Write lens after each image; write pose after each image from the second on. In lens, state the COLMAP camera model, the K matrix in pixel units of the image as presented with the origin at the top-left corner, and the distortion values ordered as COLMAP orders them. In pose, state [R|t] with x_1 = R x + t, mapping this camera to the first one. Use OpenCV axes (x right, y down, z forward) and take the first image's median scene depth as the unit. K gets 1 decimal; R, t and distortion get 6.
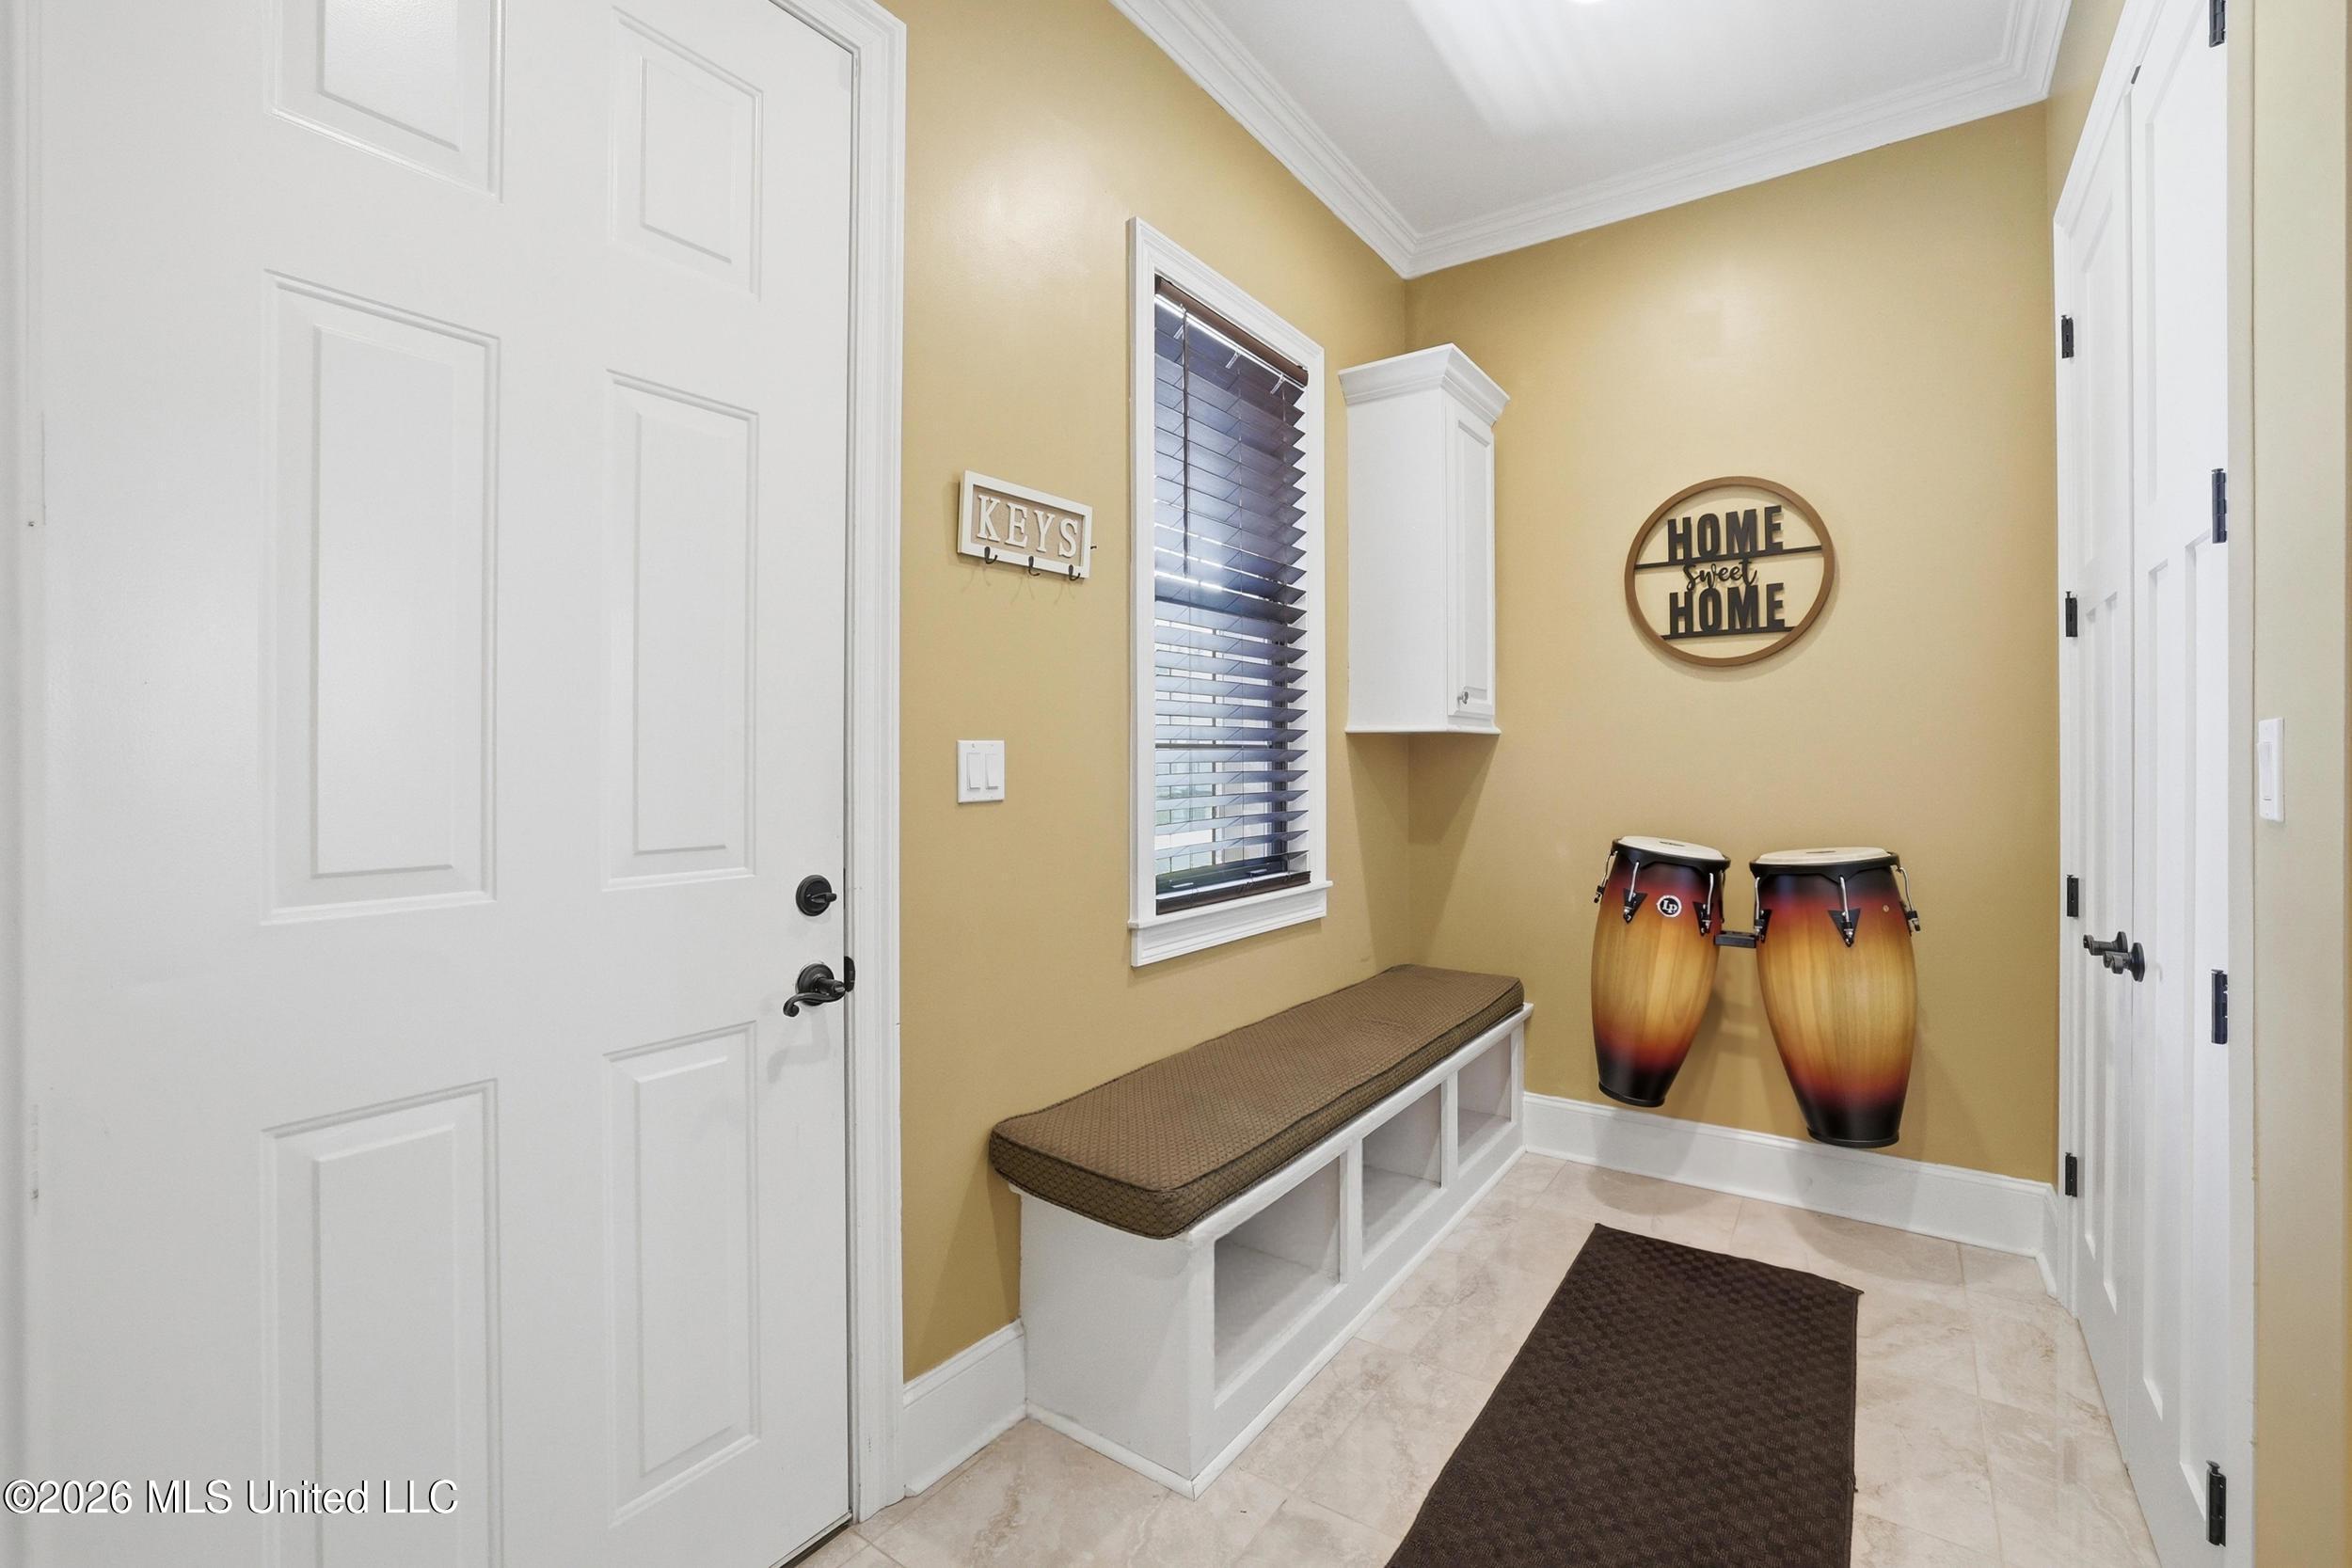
lens RADIAL K [[1025.2, 0, 1166.4], [0, 1025.2, 759.4], [0, 0, 1]] dist [-0.048828, 0.018804]
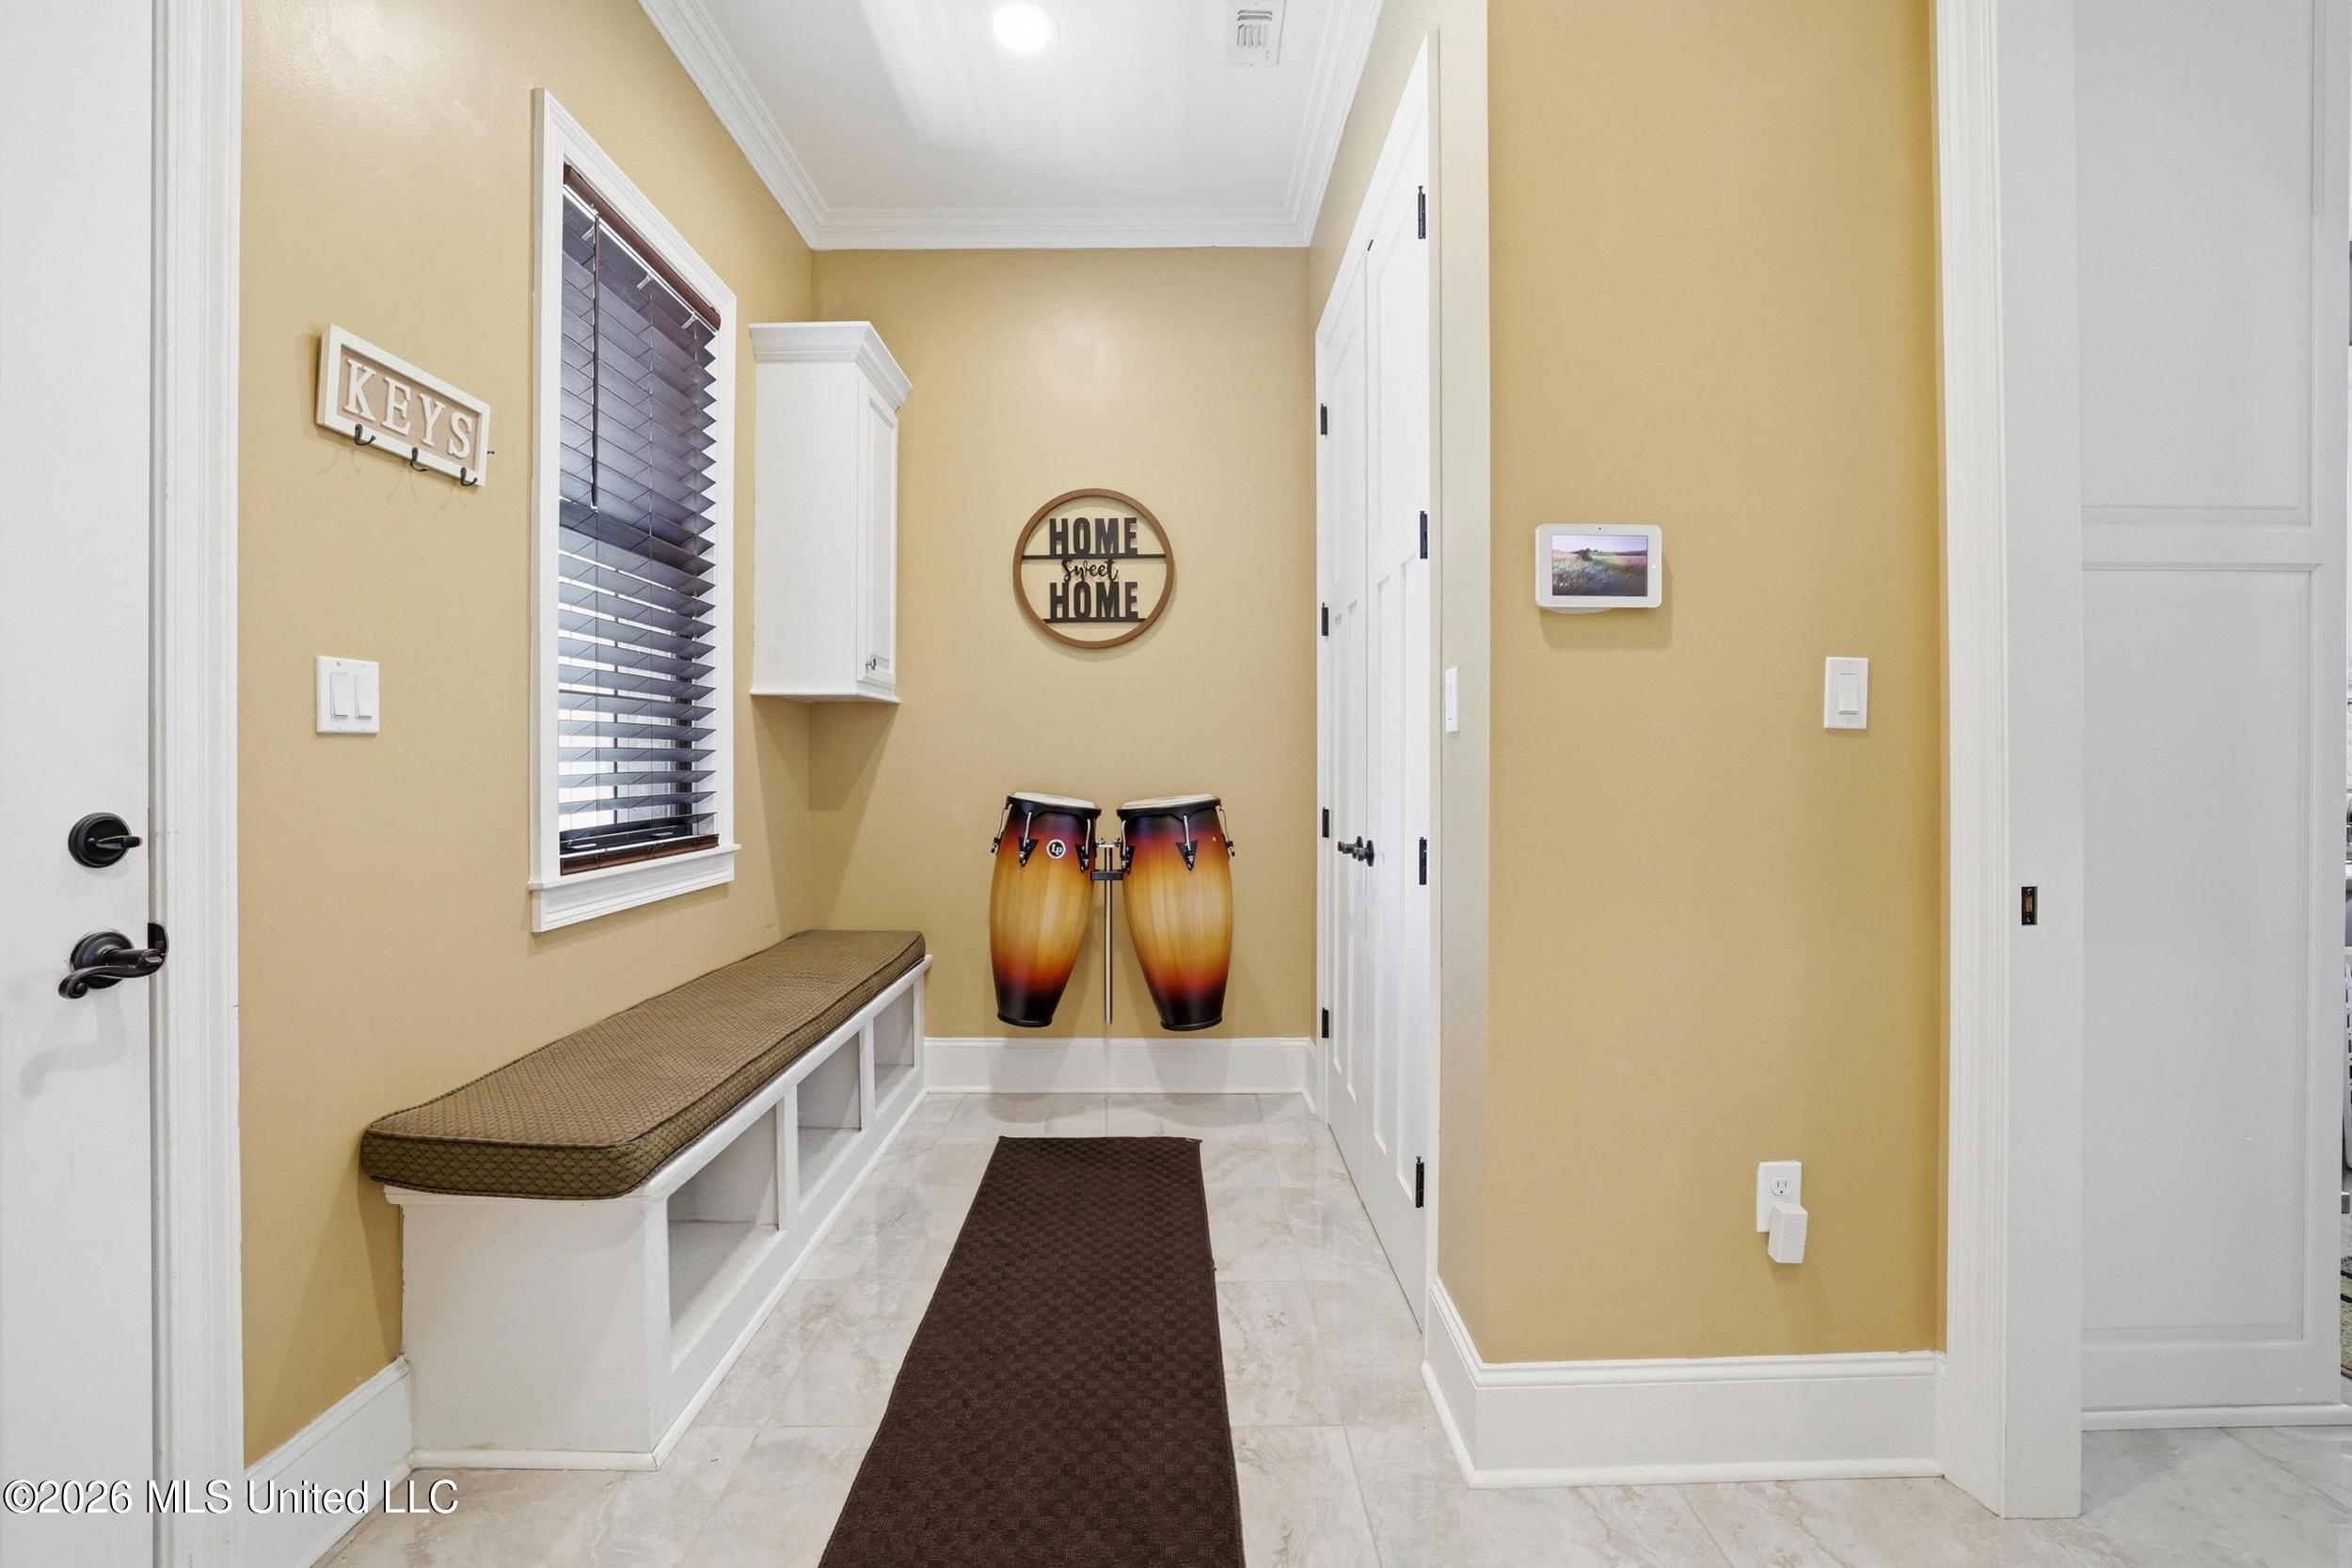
lens RADIAL K [[1025.2, 0, 1166.4], [0, 1025.2, 759.4], [0, 0, 1]] dist [-0.048828, 0.018804]
pose [[0.814768, 0.003986, 0.579773, -0.093170], [-0.004504, 0.999990, -0.000547, 0.050197], [-0.579769, -0.002166, 0.814778, -0.029279]]
